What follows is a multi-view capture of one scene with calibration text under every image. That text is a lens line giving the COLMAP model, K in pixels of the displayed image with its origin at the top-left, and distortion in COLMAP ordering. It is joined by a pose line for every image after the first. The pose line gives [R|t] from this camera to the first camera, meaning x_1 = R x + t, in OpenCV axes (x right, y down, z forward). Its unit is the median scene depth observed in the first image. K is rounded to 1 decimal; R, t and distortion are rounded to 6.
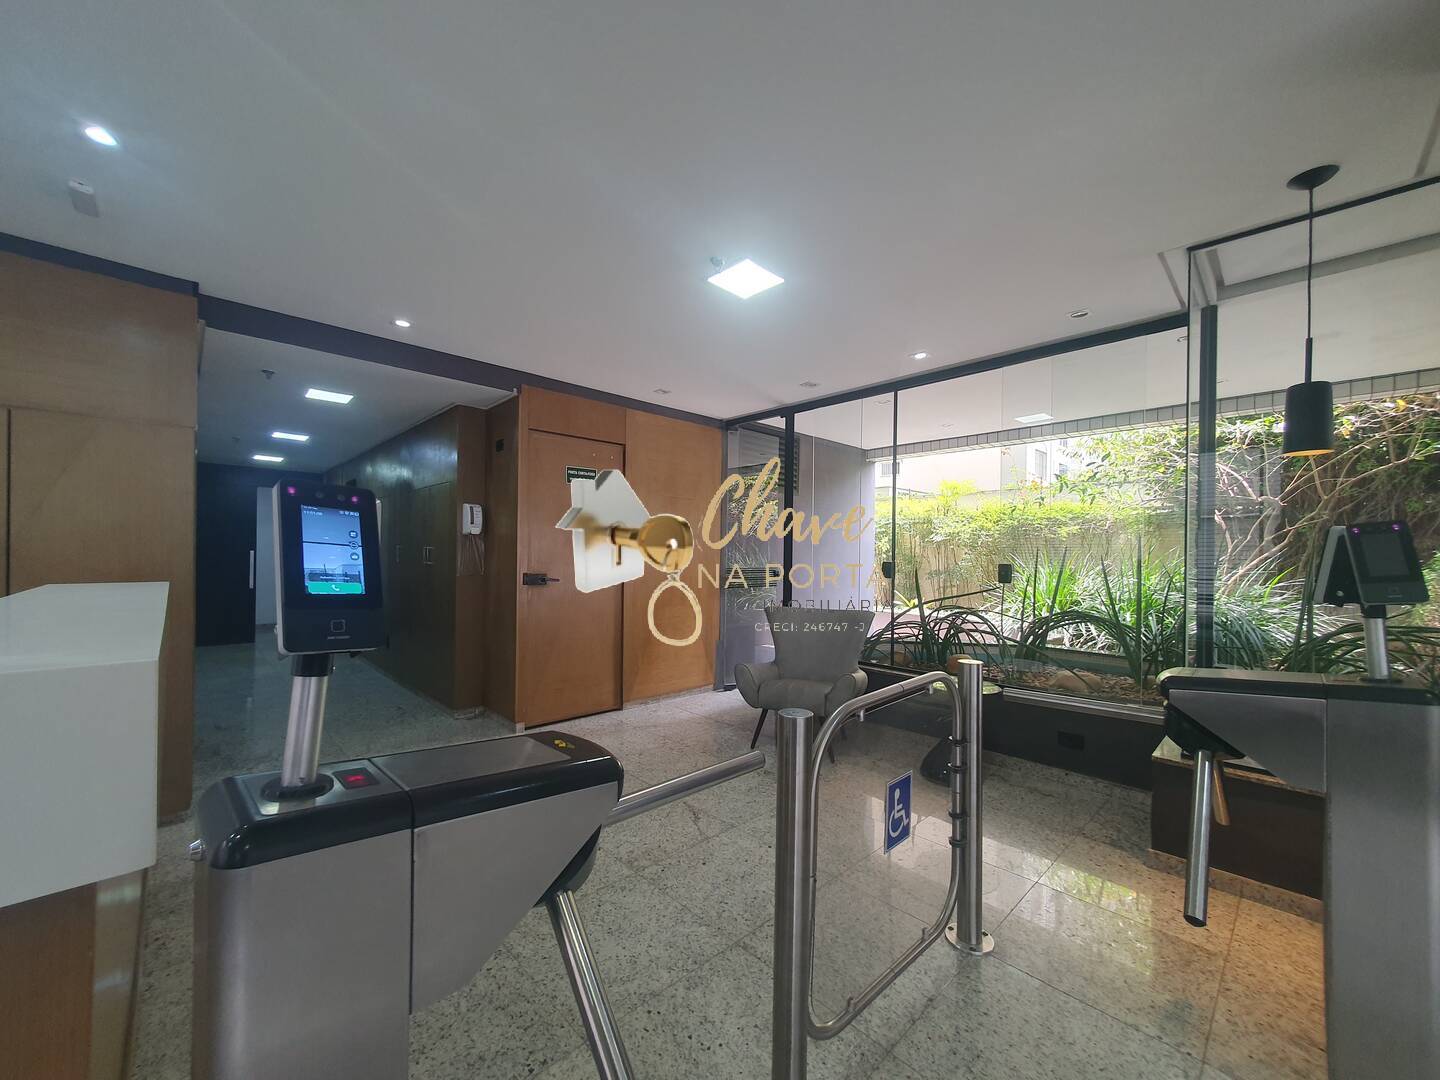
lens RADIAL K [[571.4, 0, 724.4], [0, 571.4, 548.2], [0, 0, 1]] dist [0.007730, -0.001242]
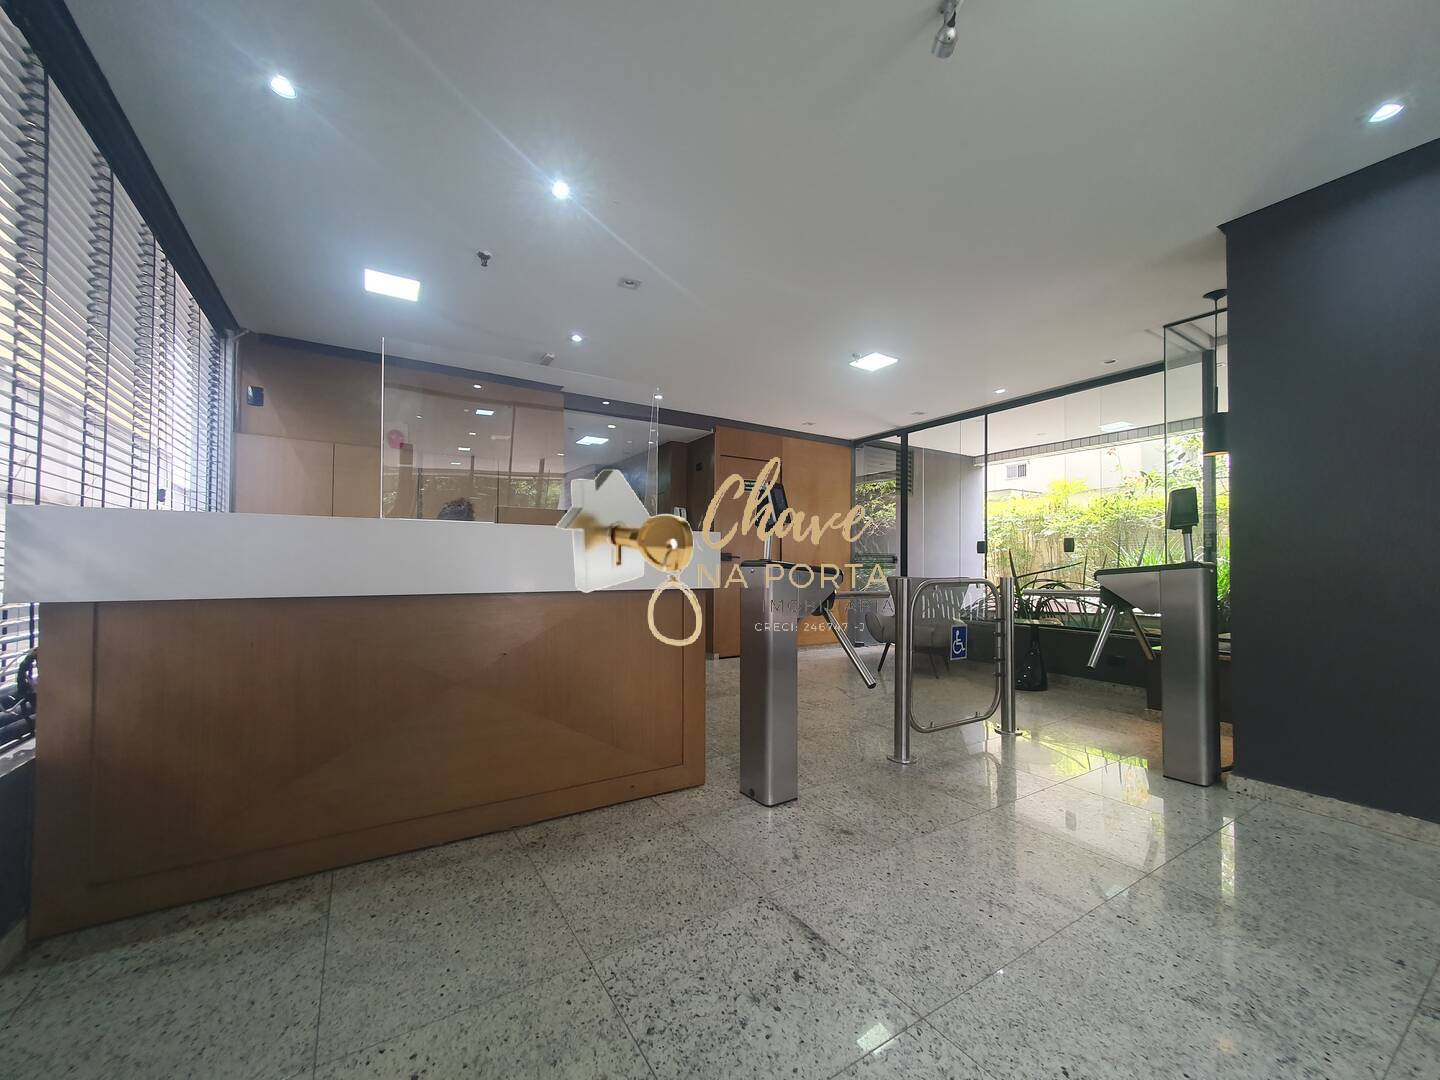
lens RADIAL K [[571.4, 0, 720.8], [0, 571.4, 552.7], [0, 0, 1]] dist [0.007730, -0.001242]
pose [[0.978923, -0.010996, -0.203933, -0.036022], [0.008799, 0.999893, -0.011678, 0.054631], [0.204039, 0.009637, 0.978915, -0.395672]]
